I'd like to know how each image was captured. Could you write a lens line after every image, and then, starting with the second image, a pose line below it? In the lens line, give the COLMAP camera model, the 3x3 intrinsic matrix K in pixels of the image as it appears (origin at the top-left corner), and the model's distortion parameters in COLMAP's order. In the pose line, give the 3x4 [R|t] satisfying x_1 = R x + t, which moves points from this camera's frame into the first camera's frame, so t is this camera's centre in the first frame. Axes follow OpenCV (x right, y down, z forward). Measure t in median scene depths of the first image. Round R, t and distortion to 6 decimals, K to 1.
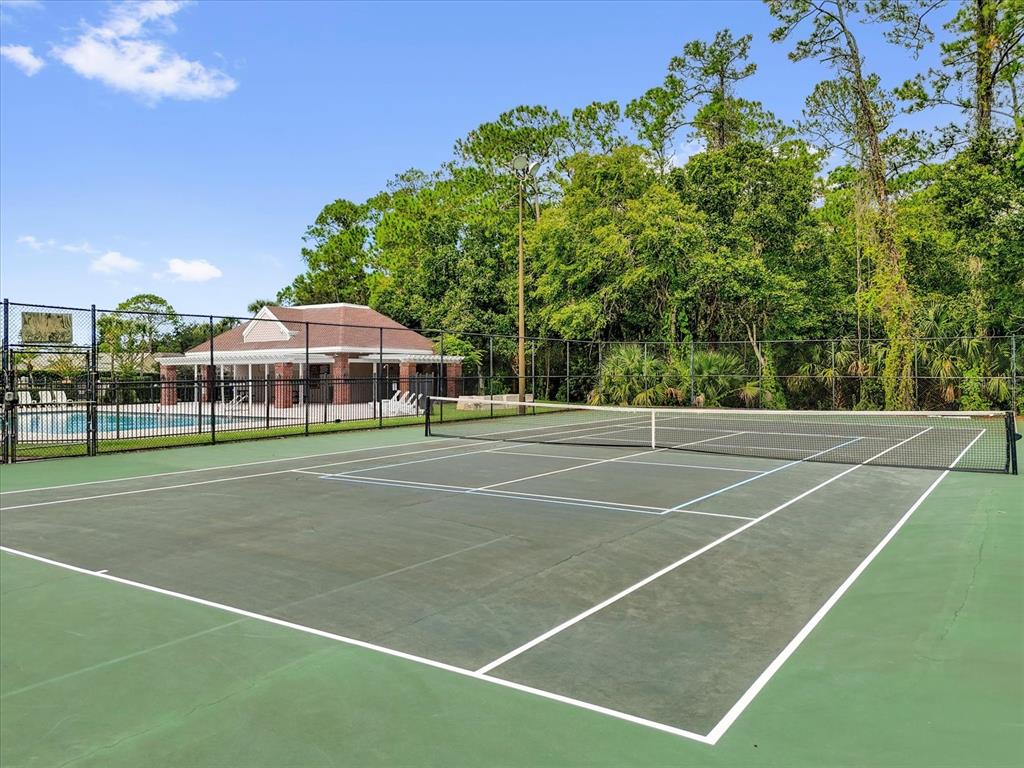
lens RADIAL K [[756.8, 0, 512.0], [0, 756.8, 384.0], [0, 0, 1]] dist [0.088000, -0.000183]
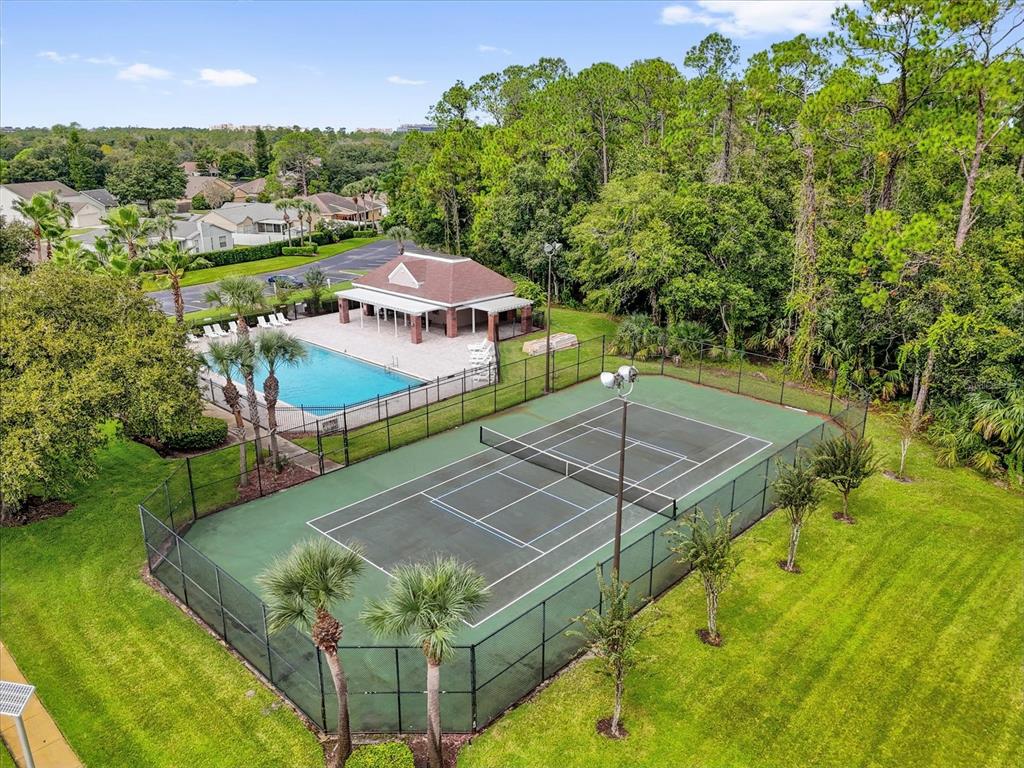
lens RADIAL K [[747.6, 0, 506.9], [0, 747.6, 385.6], [0, 0, 1]] dist [0.082574, -0.000513]
pose [[0.985041, 0.052793, -0.164037, 0.112100], [0.000675, 0.950726, 0.310033, -0.280440], [0.172321, -0.305506, 0.936468, -0.347888]]
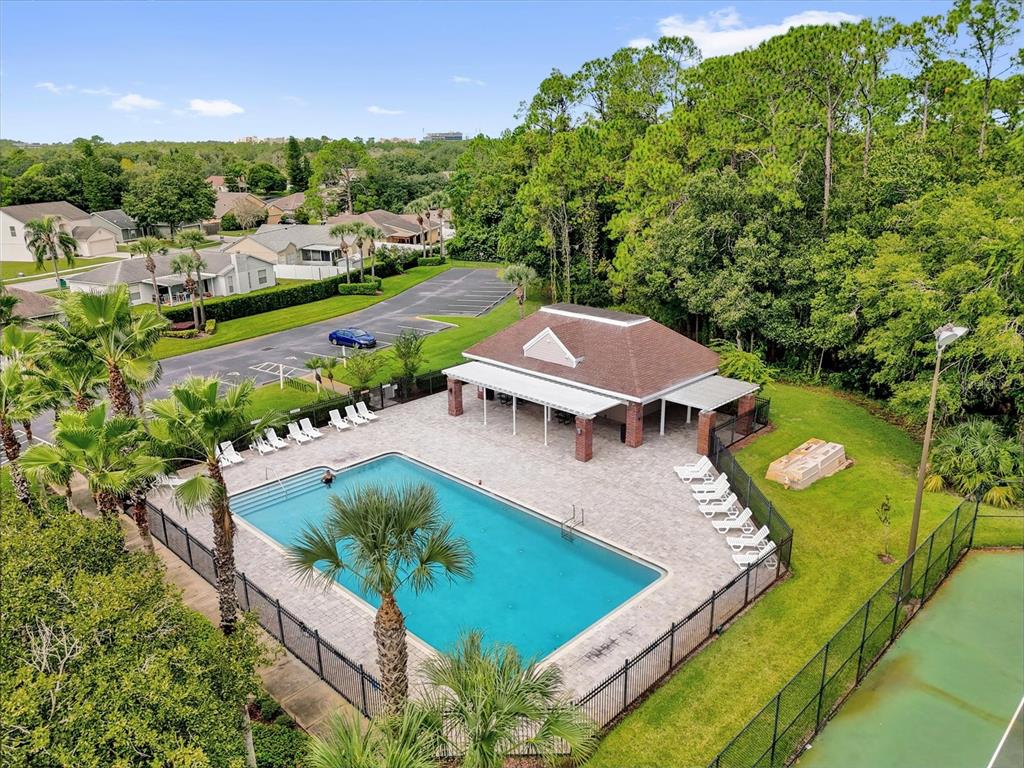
lens RADIAL K [[756.8, 0, 512.0], [0, 756.8, 384.0], [0, 0, 1]] dist [0.088000, -0.000183]
pose [[0.980868, 0.043258, -0.189807, -0.154052], [0.014979, 0.955340, 0.295130, -0.271724], [0.194097, -0.292327, 0.936414, 0.056360]]
